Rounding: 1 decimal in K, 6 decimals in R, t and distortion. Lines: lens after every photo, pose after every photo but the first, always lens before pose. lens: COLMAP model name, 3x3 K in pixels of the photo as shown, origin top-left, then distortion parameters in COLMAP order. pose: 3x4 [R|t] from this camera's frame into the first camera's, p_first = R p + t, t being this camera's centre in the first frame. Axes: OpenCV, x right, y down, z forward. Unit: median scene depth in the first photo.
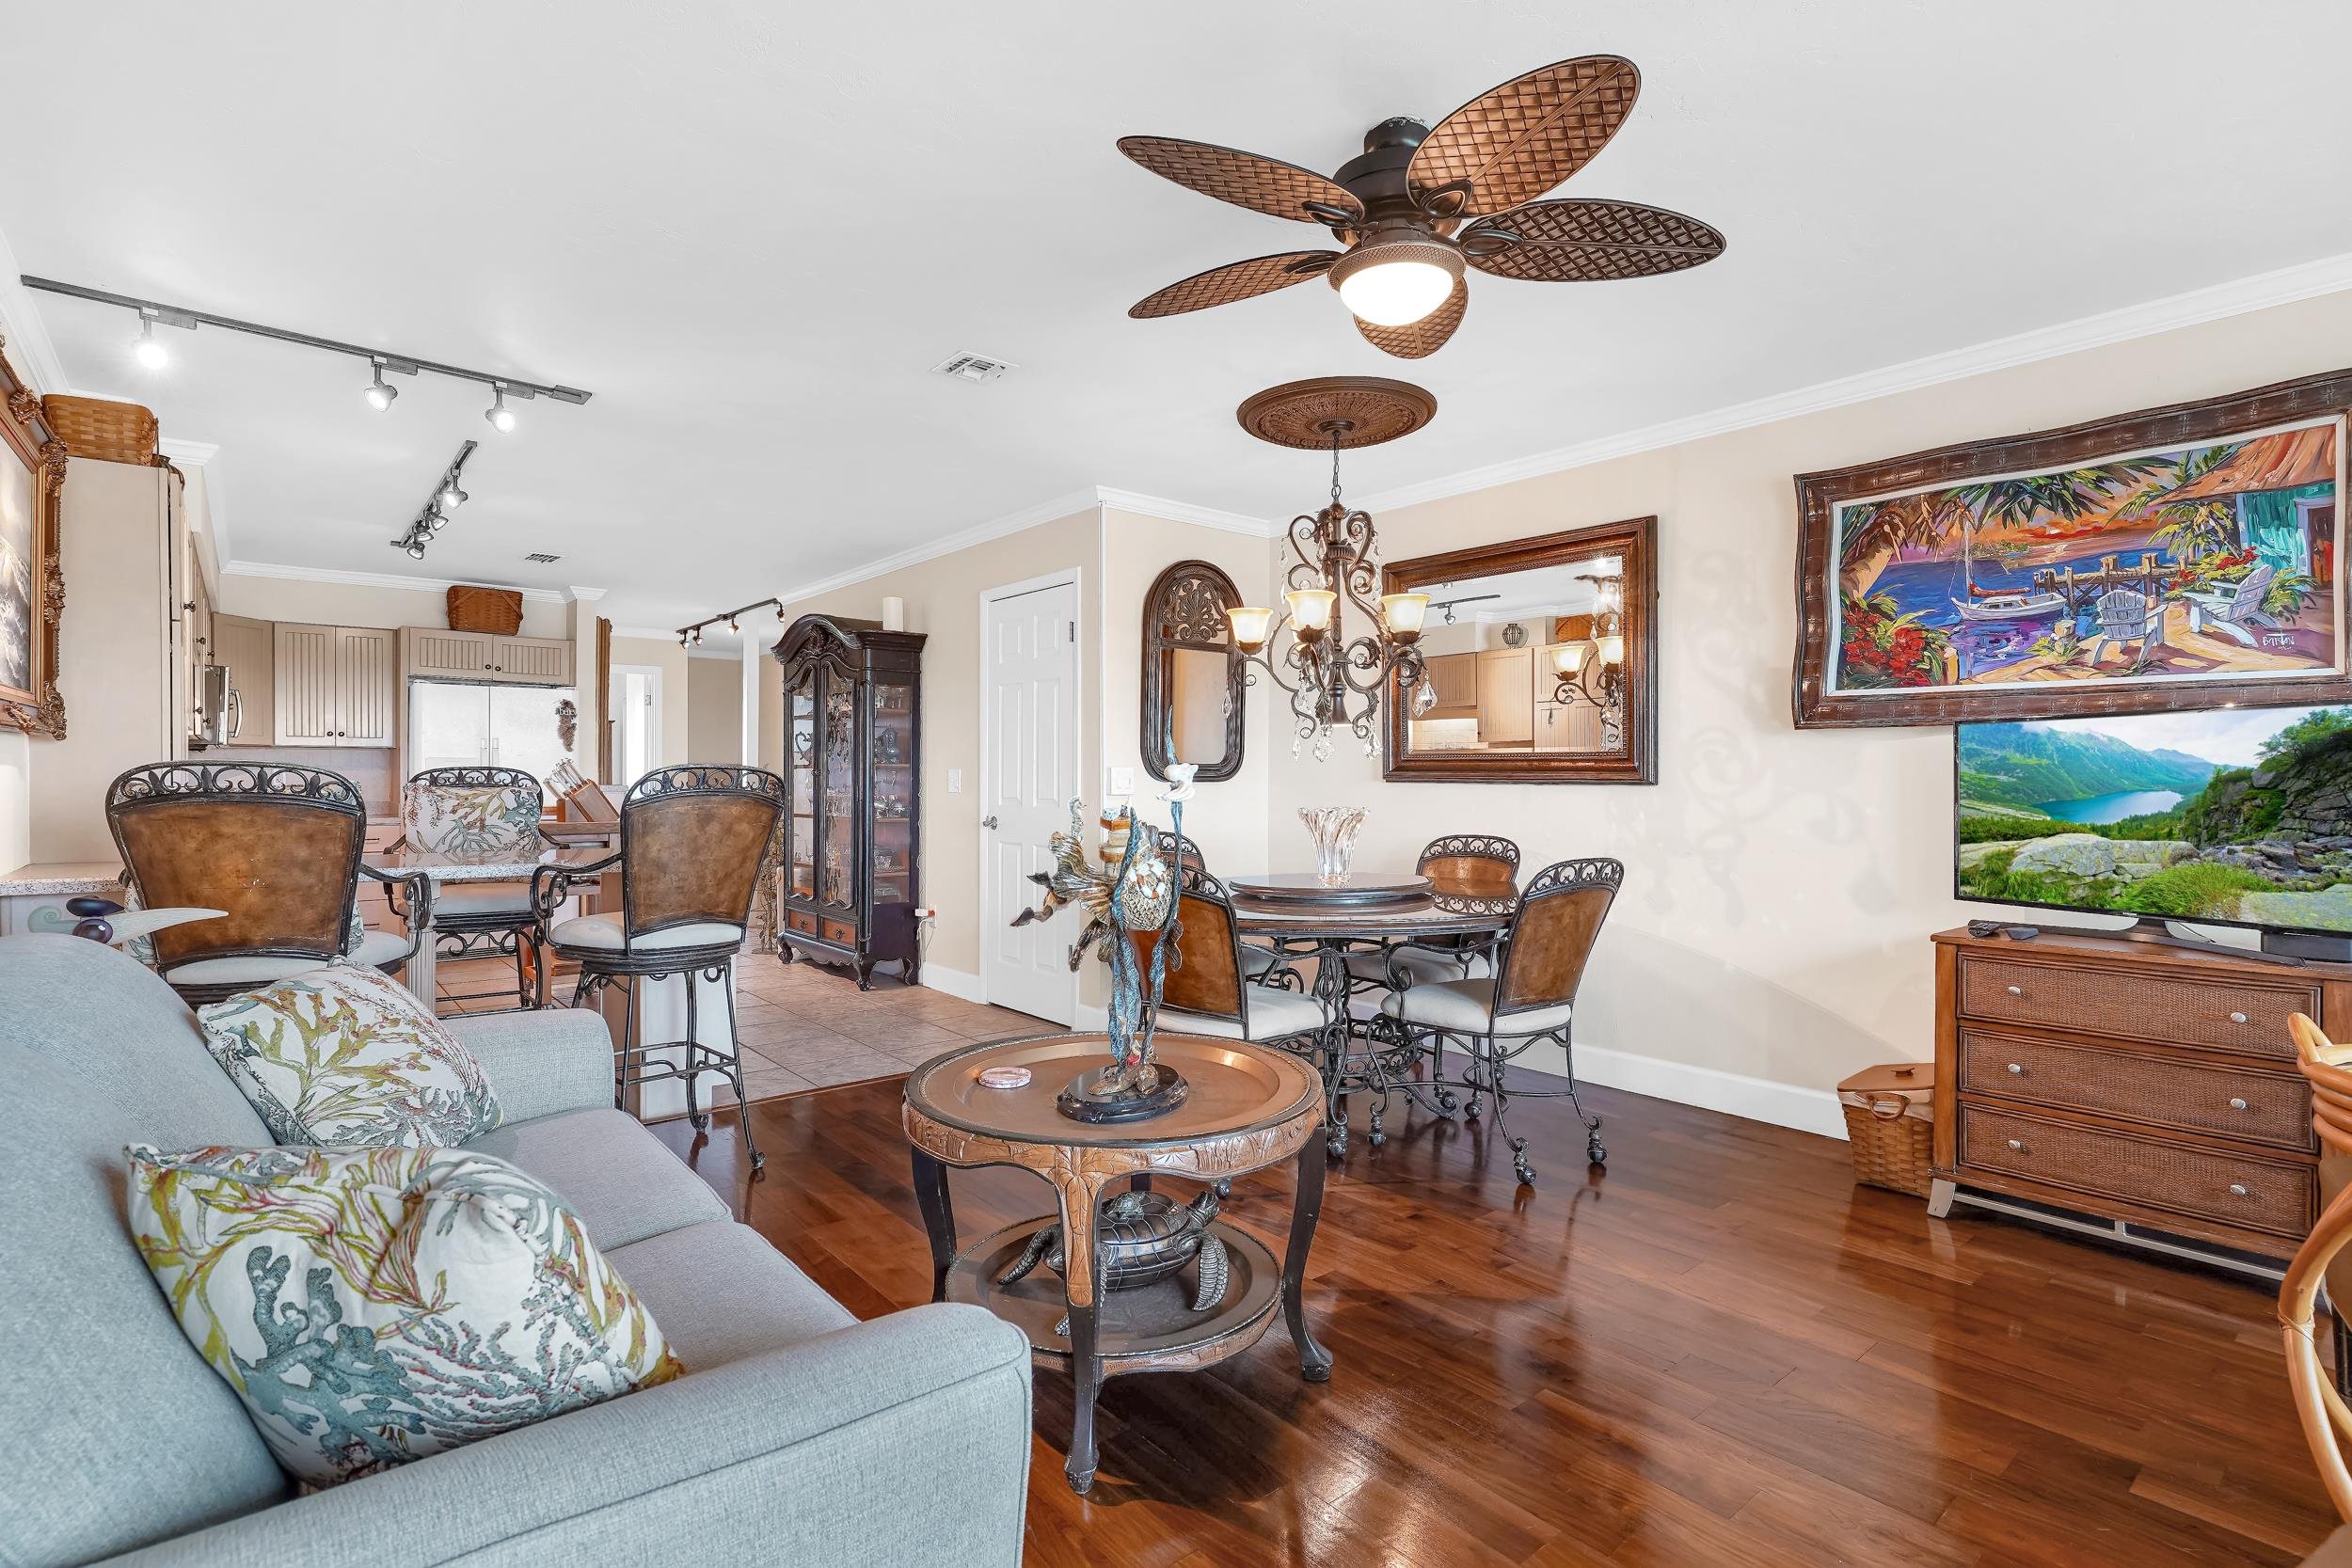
lens RADIAL K [[1155.4, 0, 1176.0], [0, 1155.4, 784.0], [0, 0, 1]] dist [0.001051, 0.000067]
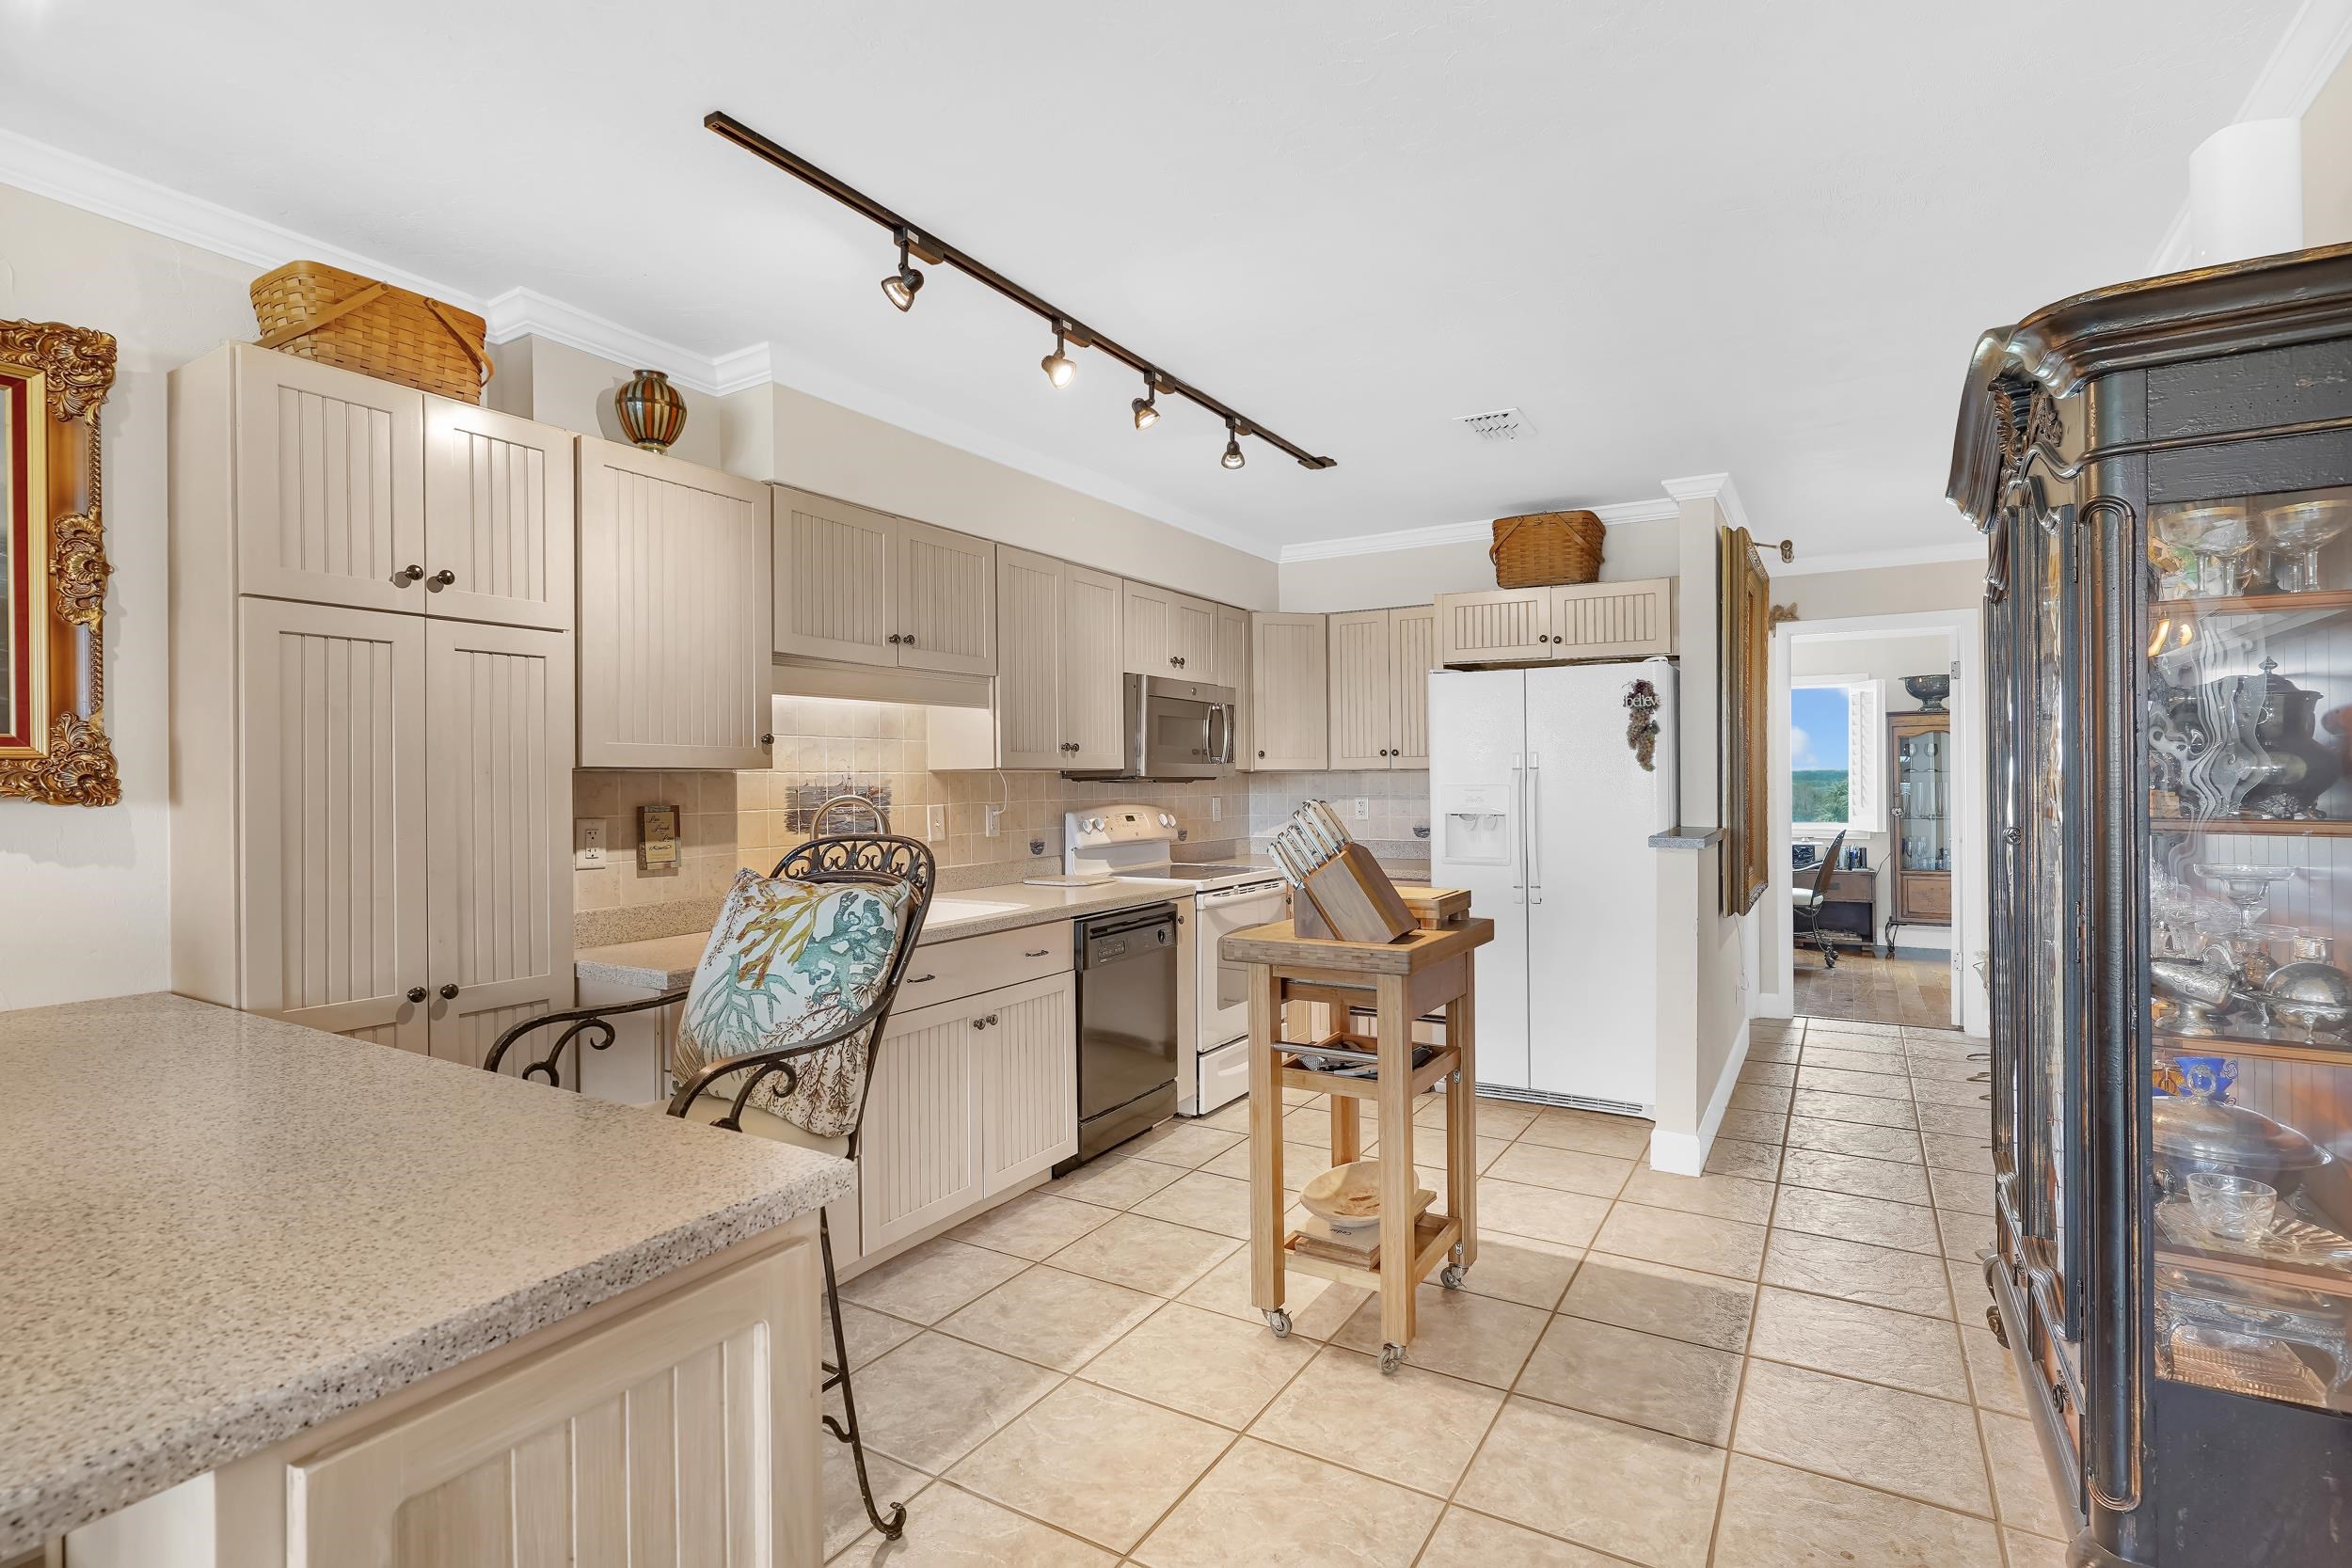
lens RADIAL K [[1148.6, 0, 1171.0], [0, 1148.6, 760.8], [0, 0, 1]] dist [-0.001567, -0.000069]
pose [[0.347359, -0.021038, -0.937496, -0.150366], [0.000978, 0.999756, -0.022072, -0.040071], [0.937732, 0.006750, 0.347295, 1.114035]]
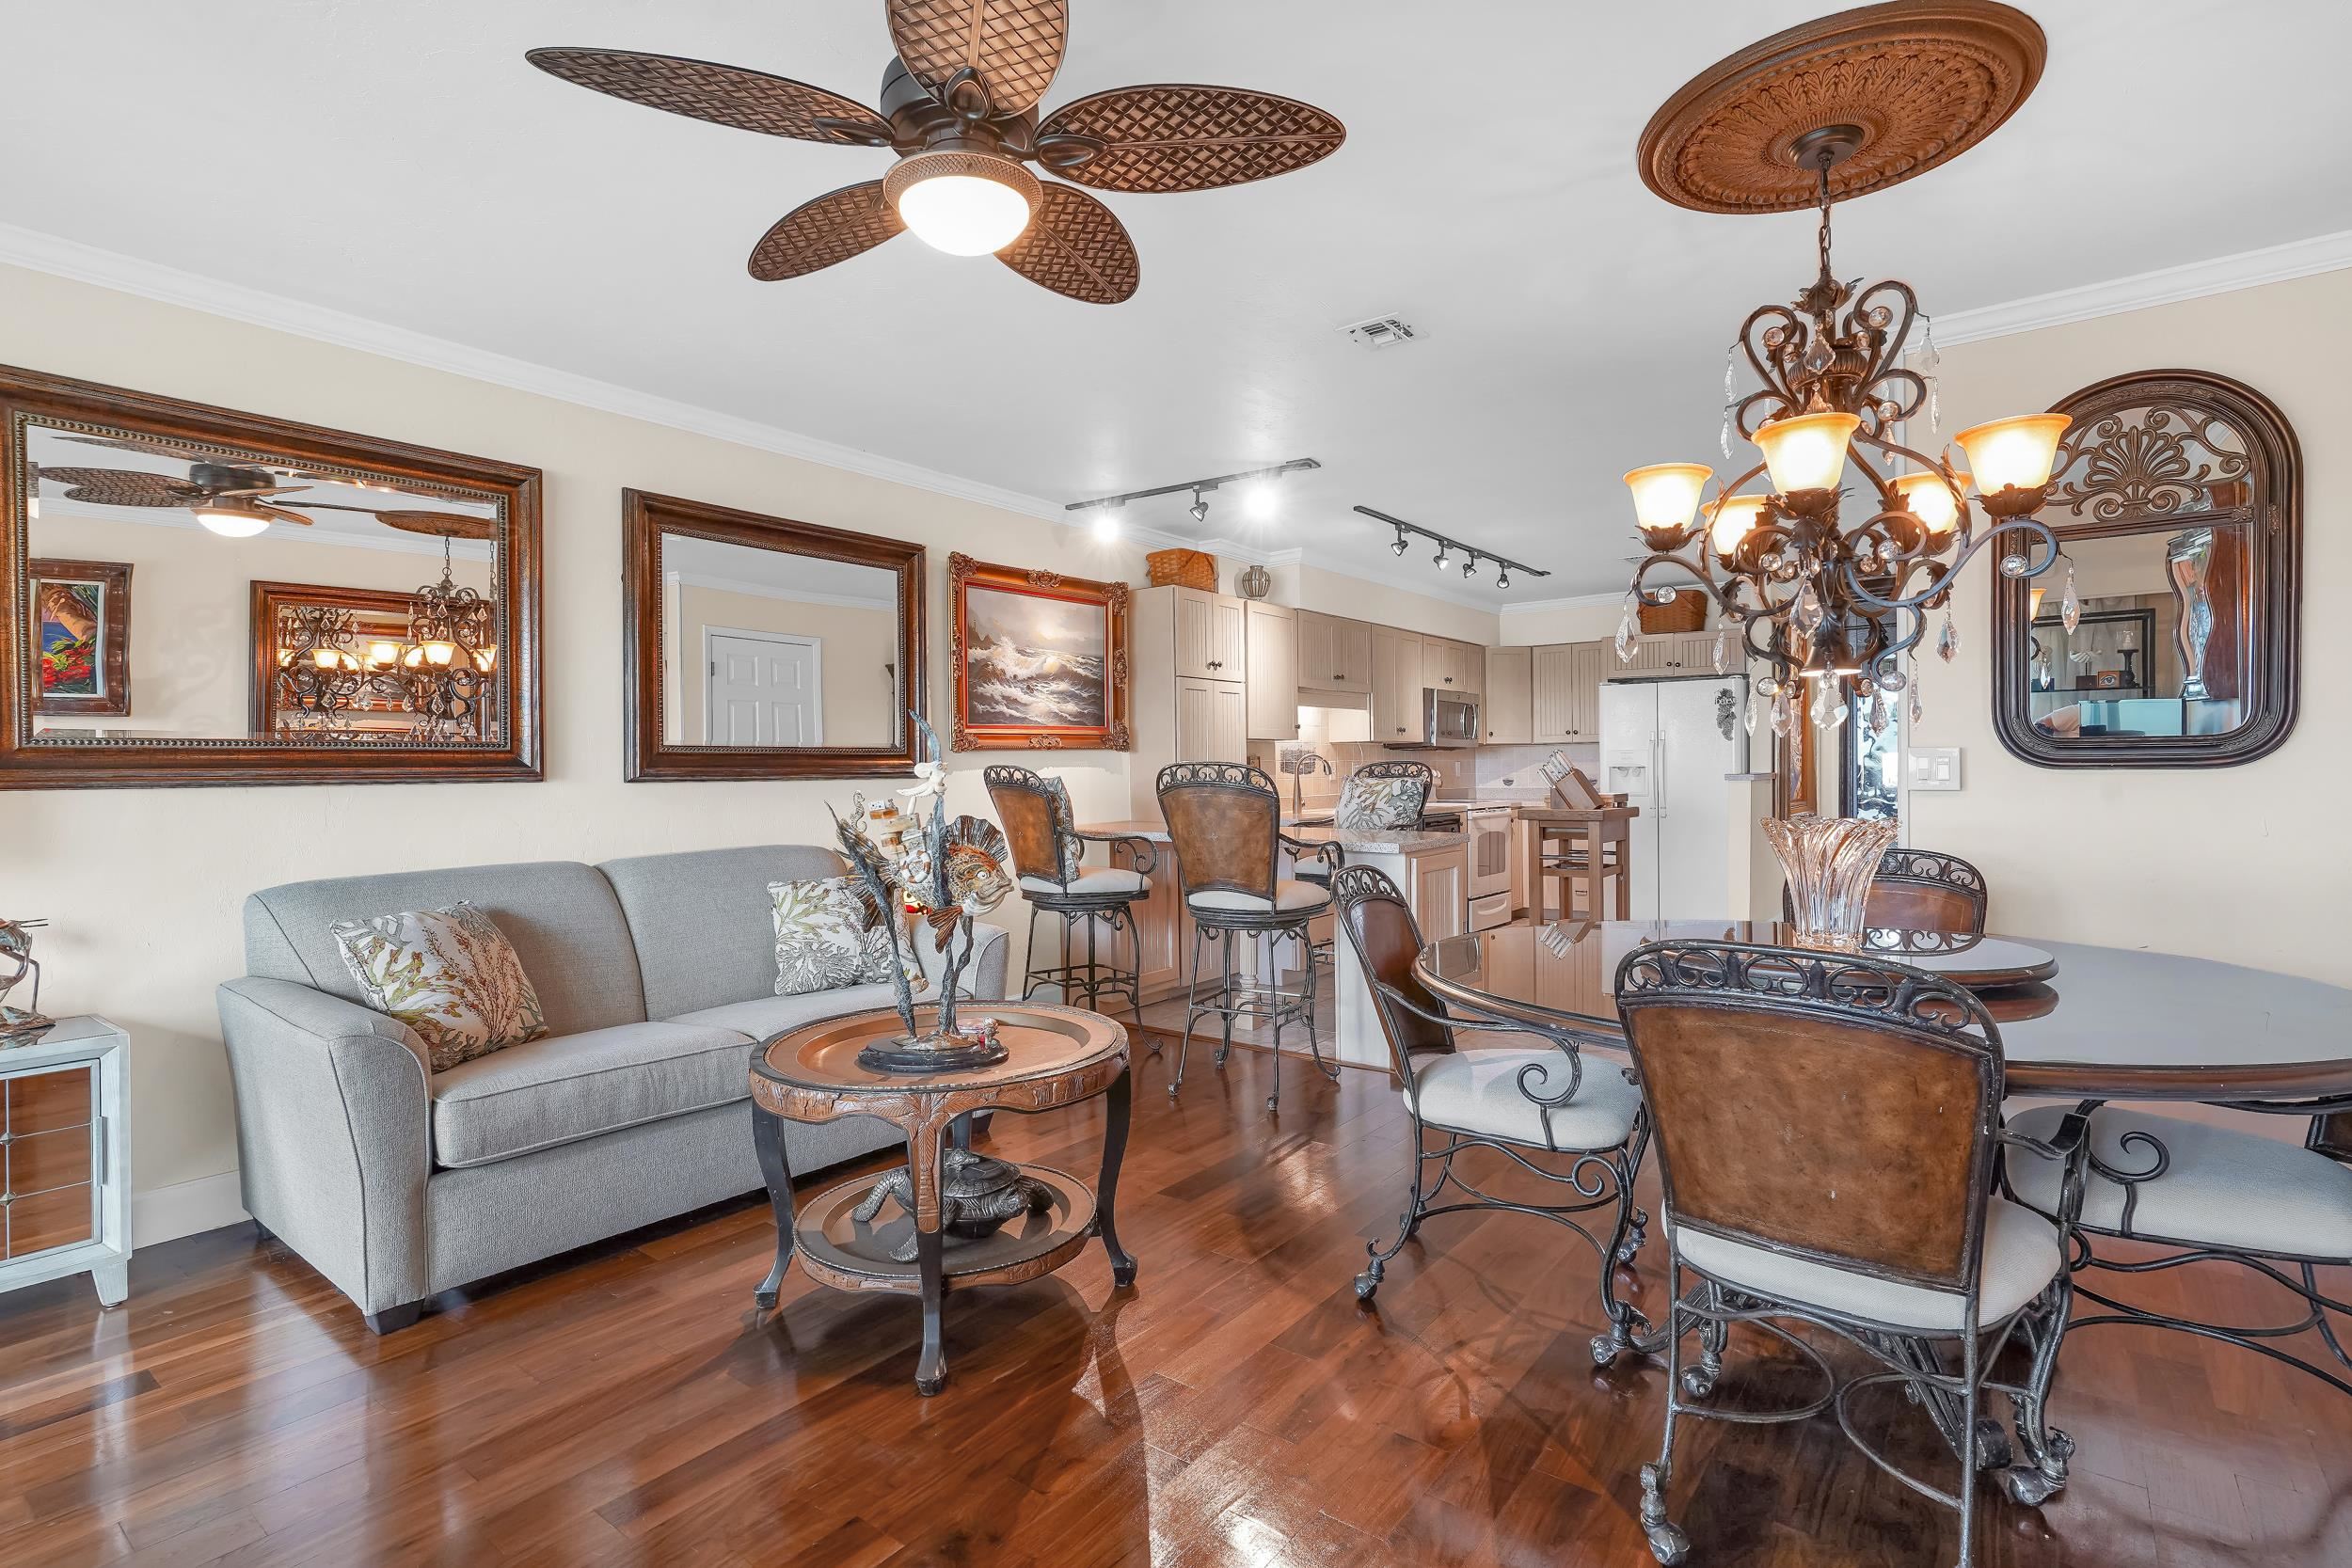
lens RADIAL K [[1155.4, 0, 1176.0], [0, 1155.4, 784.0], [0, 0, 1]] dist [0.001051, 0.000067]
pose [[0.248292, 0.005042, -0.968672, 0.626880], [0.006851, 0.999952, 0.006961, -0.000646], [0.968661, -0.008365, 0.248245, 0.541118]]
